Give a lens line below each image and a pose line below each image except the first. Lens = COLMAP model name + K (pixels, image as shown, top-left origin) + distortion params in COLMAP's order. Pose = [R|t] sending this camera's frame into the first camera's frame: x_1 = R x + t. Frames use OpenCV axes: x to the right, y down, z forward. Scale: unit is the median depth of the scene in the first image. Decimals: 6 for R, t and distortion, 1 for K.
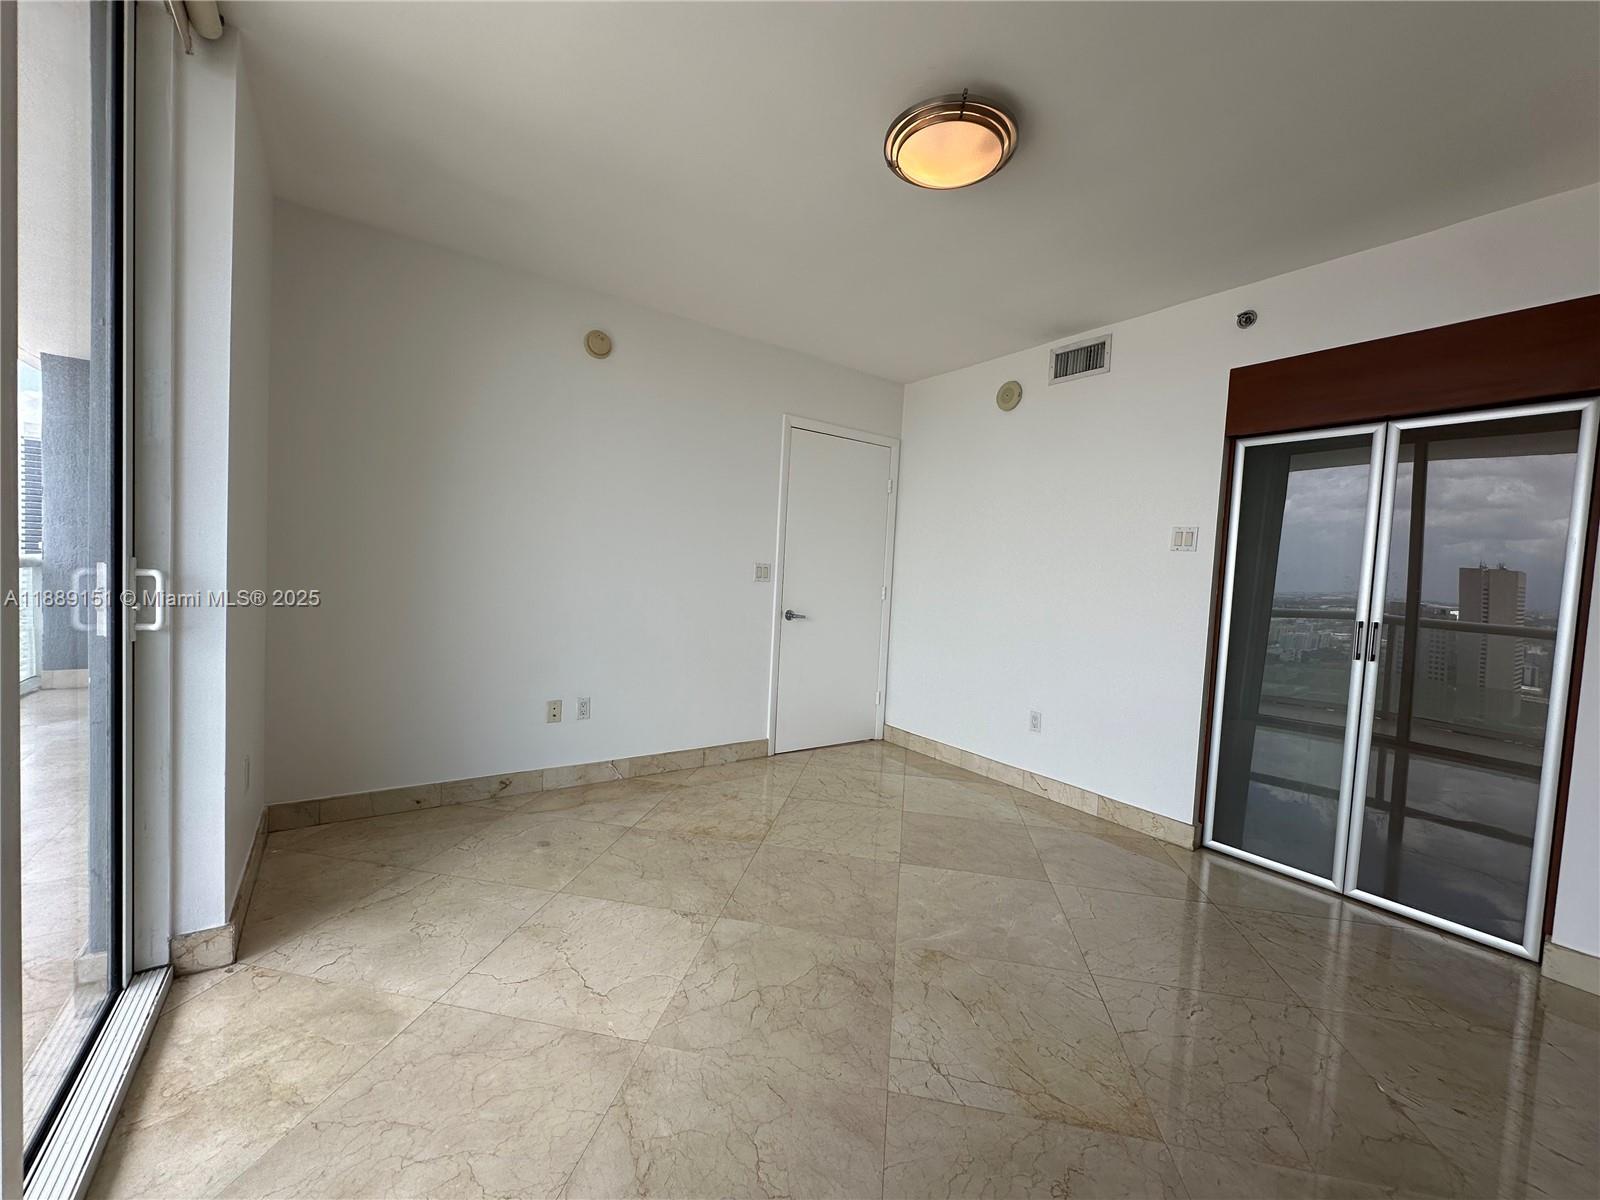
lens RADIAL K [[636.6, 0, 800.0], [0, 636.6, 600.0], [0, 0, 1]] dist [-0.000727, 0.000758]
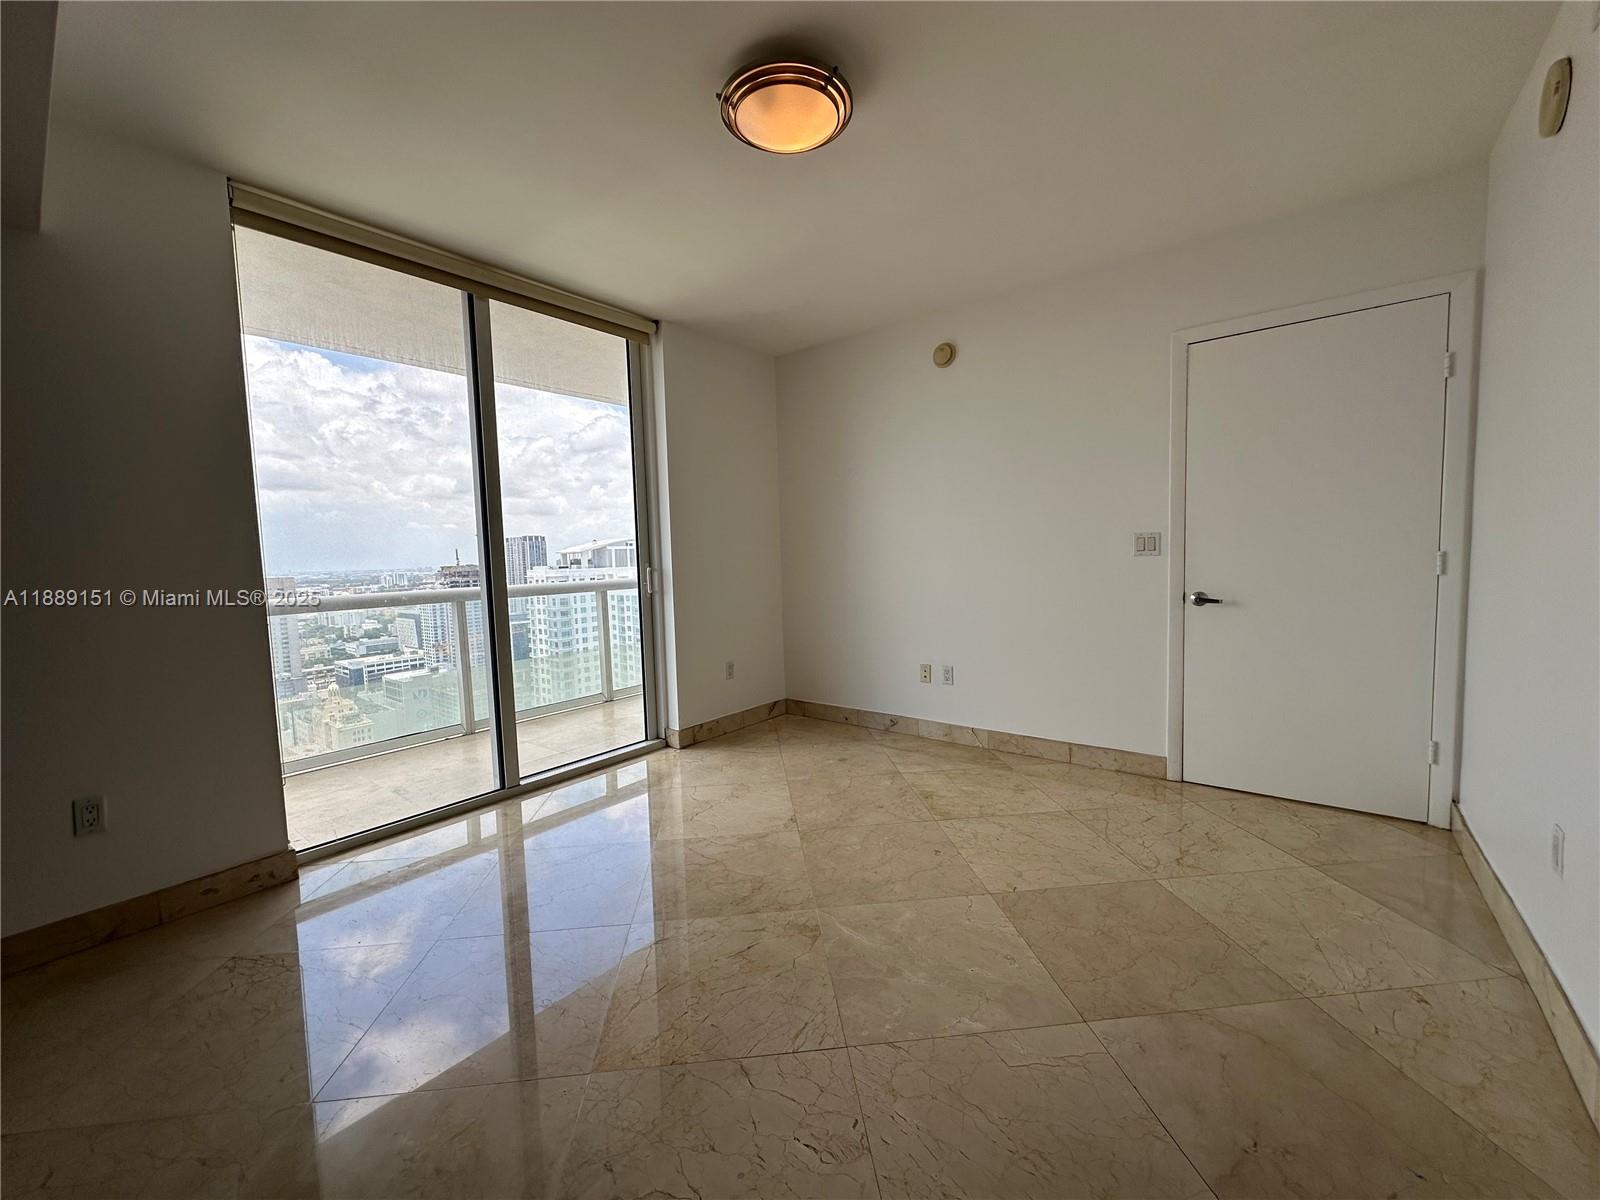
lens RADIAL K [[636.6, 0, 800.0], [0, 636.6, 600.0], [0, 0, 1]] dist [-0.000727, 0.000758]
pose [[0.272186, 0.013045, -0.962156, 0.715532], [-0.001761, 0.999913, 0.013059, 0.020649], [0.962243, -0.001860, 0.272185, 0.446128]]
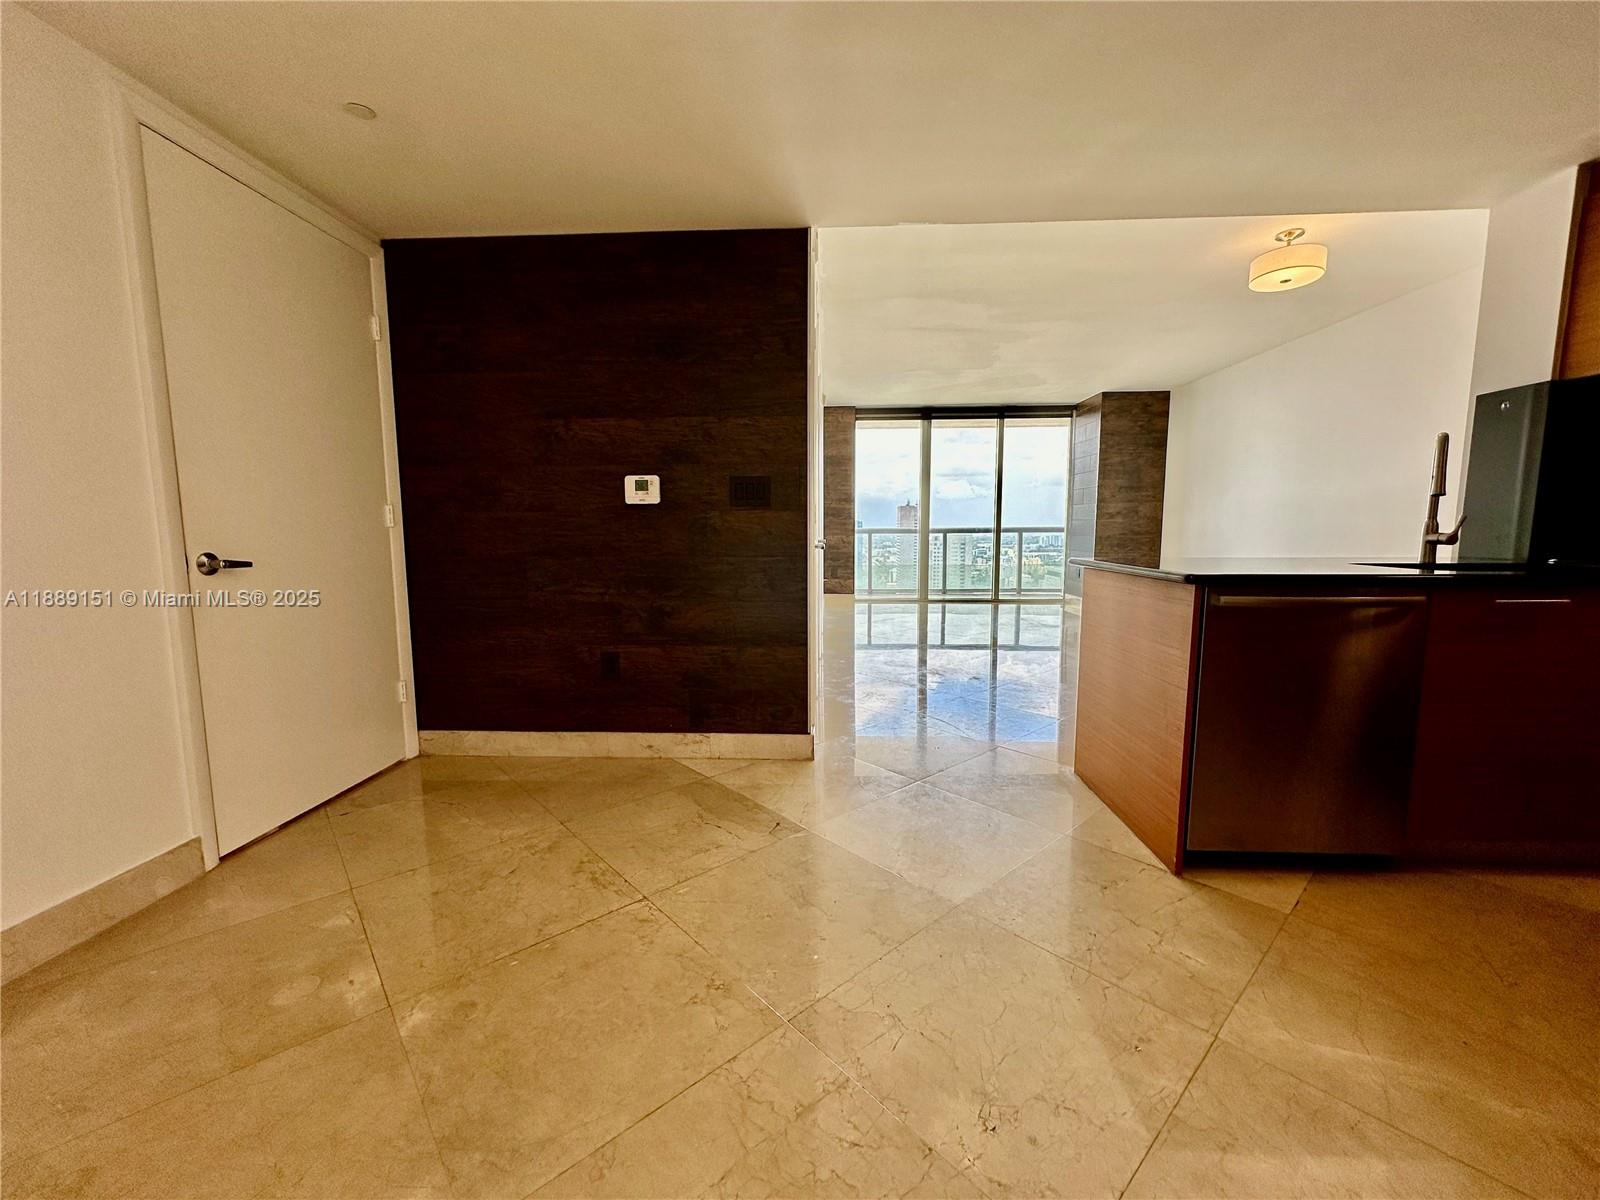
lens RADIAL K [[636.6, 0, 800.0], [0, 636.6, 600.0], [0, 0, 1]] dist [-0.000727, 0.000758]
pose [[0.616102, -0.137576, 0.775559, -0.144383], [0.071710, 0.990336, 0.118710, 0.032567], [-0.784396, -0.017522, 0.620013, 0.470516]]
